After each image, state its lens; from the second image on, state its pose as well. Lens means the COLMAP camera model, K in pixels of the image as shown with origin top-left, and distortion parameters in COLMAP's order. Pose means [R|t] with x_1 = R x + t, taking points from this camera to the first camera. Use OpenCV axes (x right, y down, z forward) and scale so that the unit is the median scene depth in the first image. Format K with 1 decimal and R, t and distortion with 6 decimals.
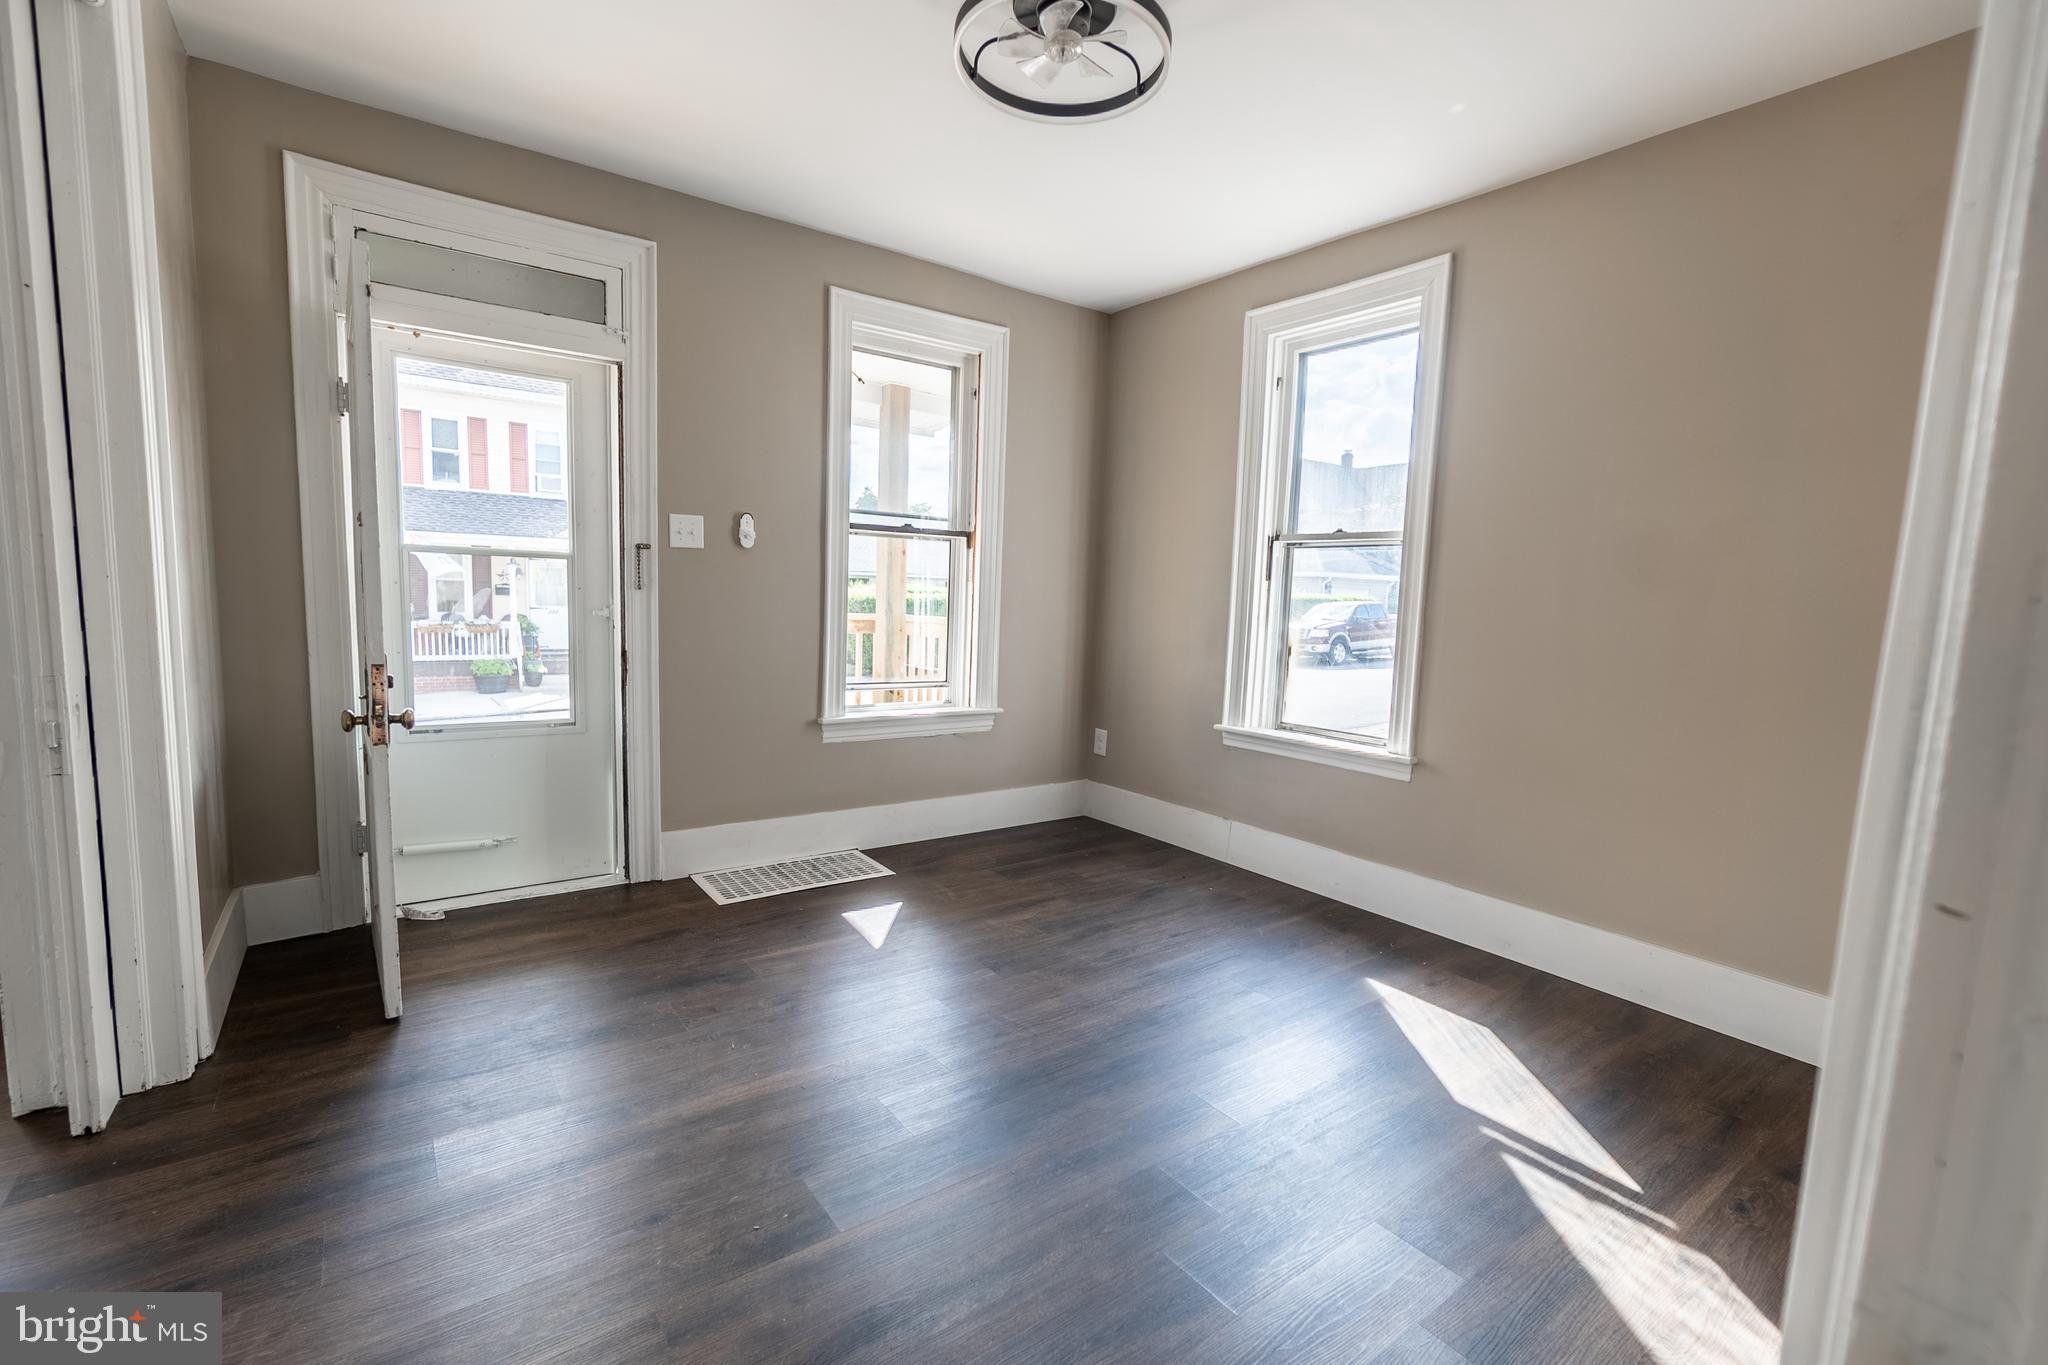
lens RADIAL K [[890.5, 0, 1018.4], [0, 890.5, 693.0], [0, 0, 1]] dist [-0.004058, 0.000611]
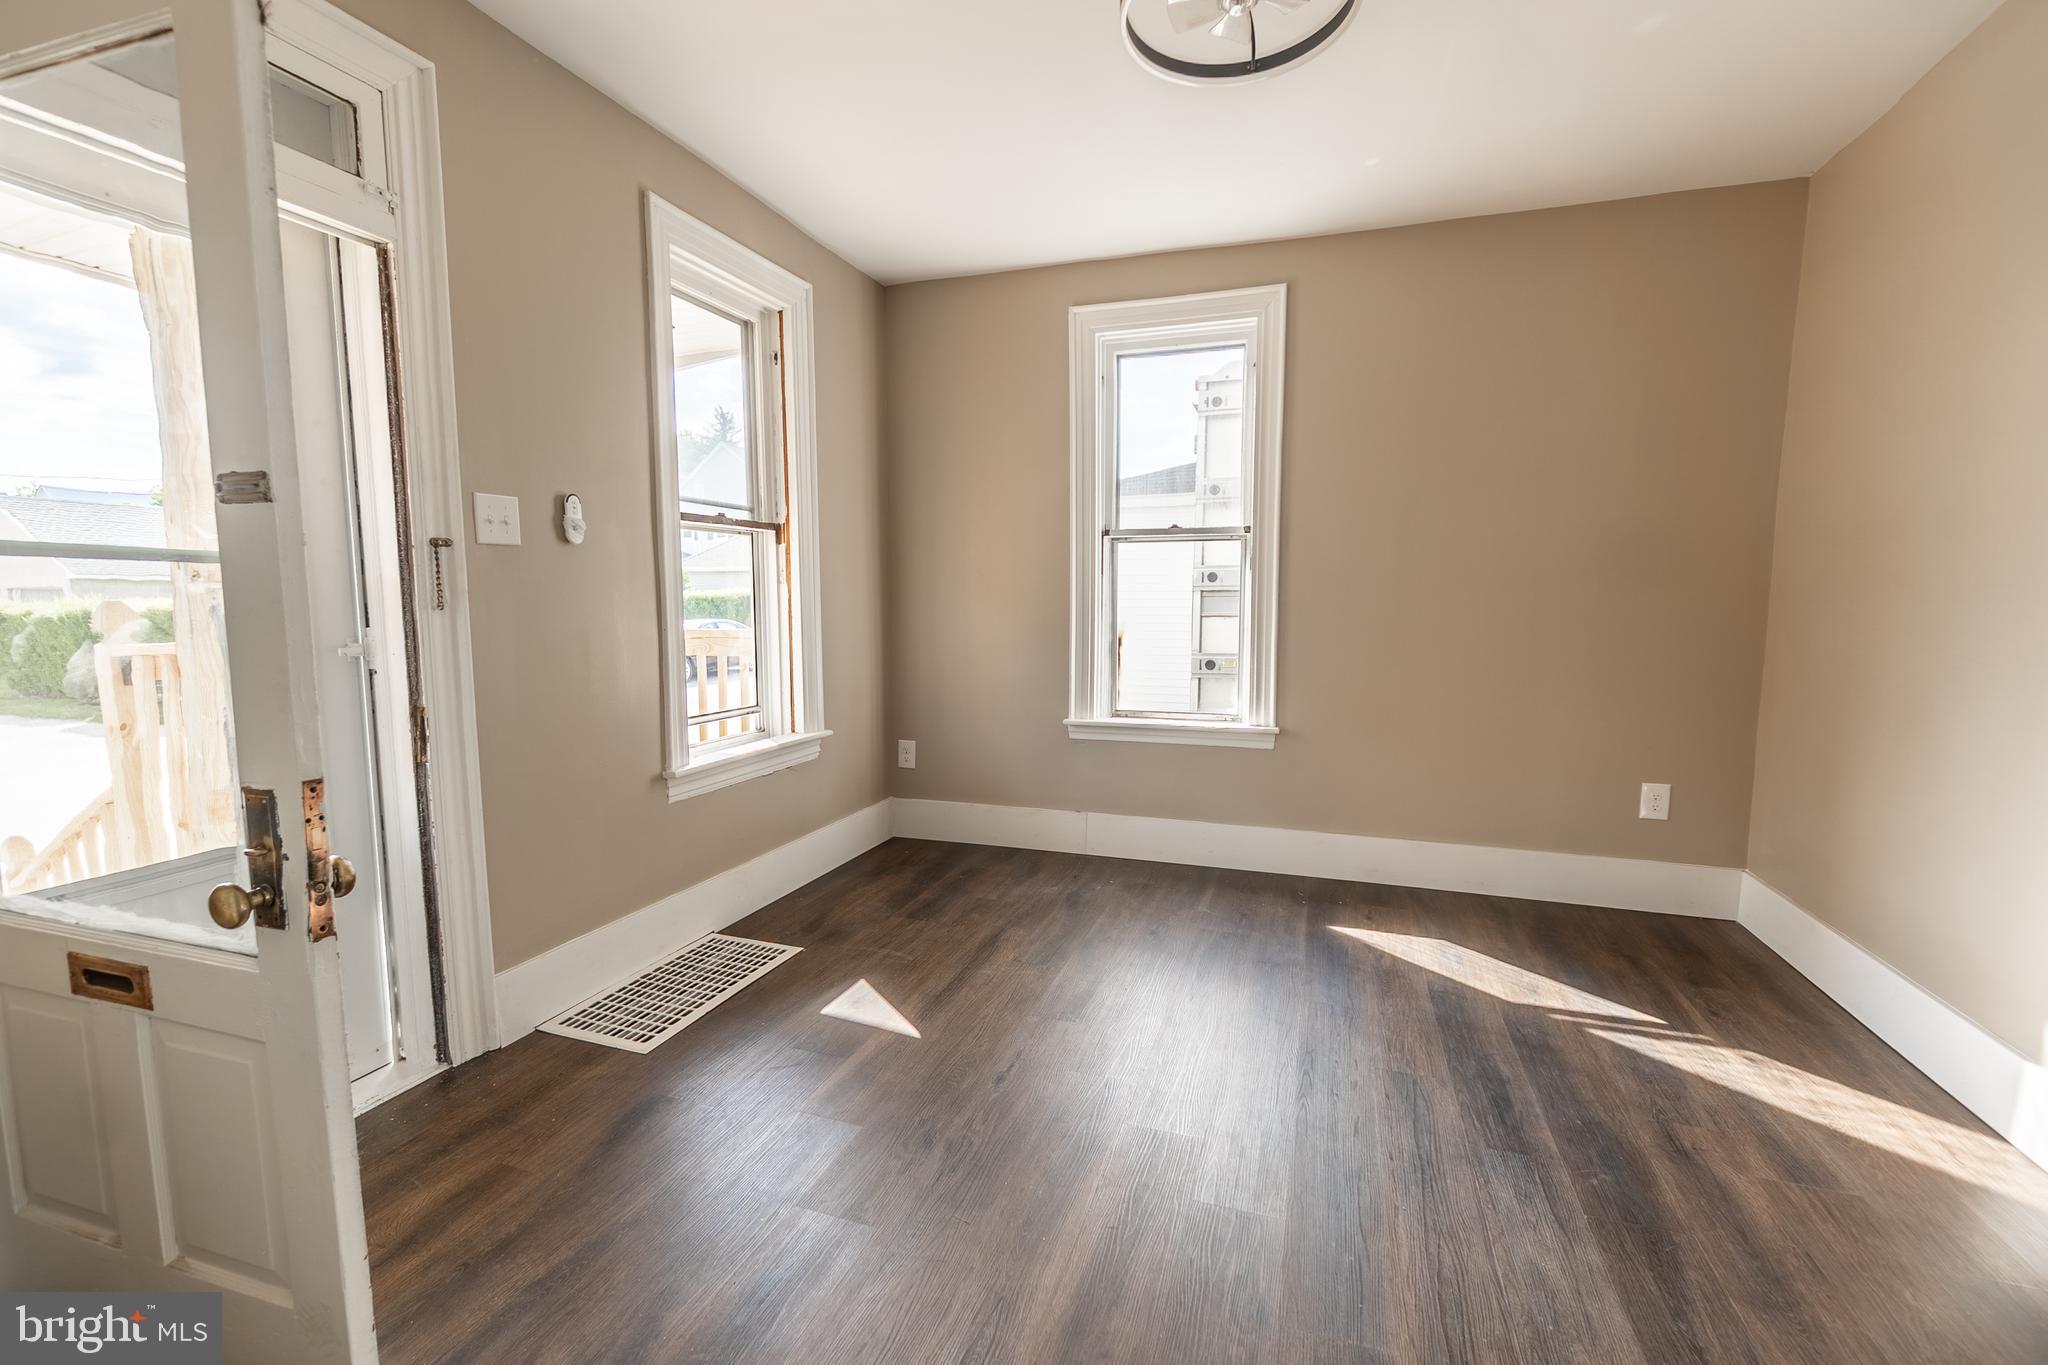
lens RADIAL K [[890.5, 0, 1032.0], [0, 890.5, 692.7], [0, 0, 1]] dist [-0.004058, 0.000611]
pose [[0.820452, -0.097005, 0.563426, -0.416730], [0.093576, 0.994995, 0.035044, -0.037612], [-0.564005, 0.023971, 0.825423, 0.222992]]
